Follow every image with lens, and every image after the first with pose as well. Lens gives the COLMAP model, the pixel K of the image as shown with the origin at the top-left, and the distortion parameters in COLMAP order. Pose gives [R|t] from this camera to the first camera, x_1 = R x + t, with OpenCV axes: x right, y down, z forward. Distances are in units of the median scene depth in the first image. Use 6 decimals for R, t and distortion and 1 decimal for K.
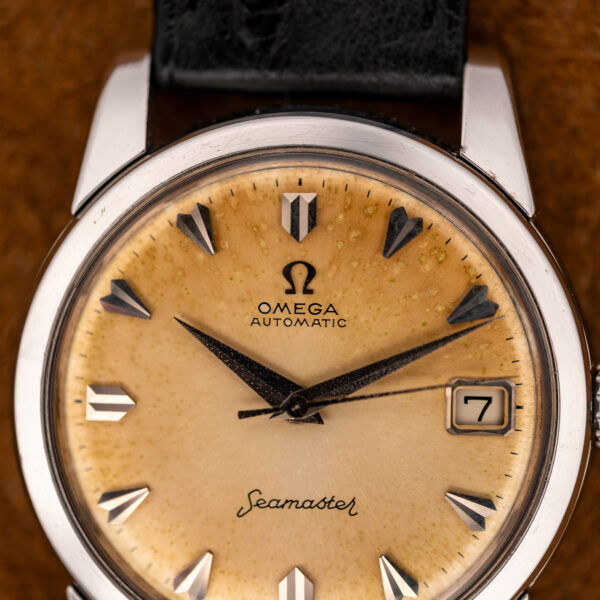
lens RADIAL K [[3649.8, 0, 300.0], [0, 3649.8, 300.0], [0, 0, 1]] dist [-0.185455, 0.334516]
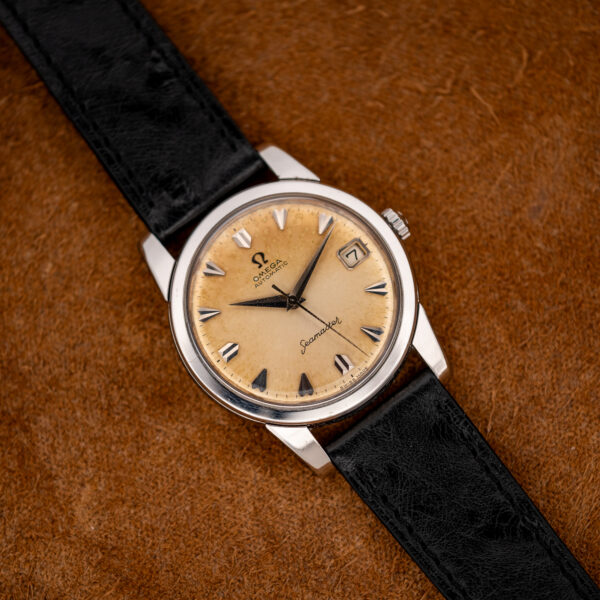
lens RADIAL K [[3649.8, 0, 300.0], [0, 3649.8, 300.0], [0, 0, 1]] dist [-0.185455, 0.334516]
pose [[0.778685, -0.613360, 0.132058, -0.307320], [0.627224, 0.755810, -0.187993, 0.473595], [0.015496, 0.229217, 0.973252, -1.292964]]
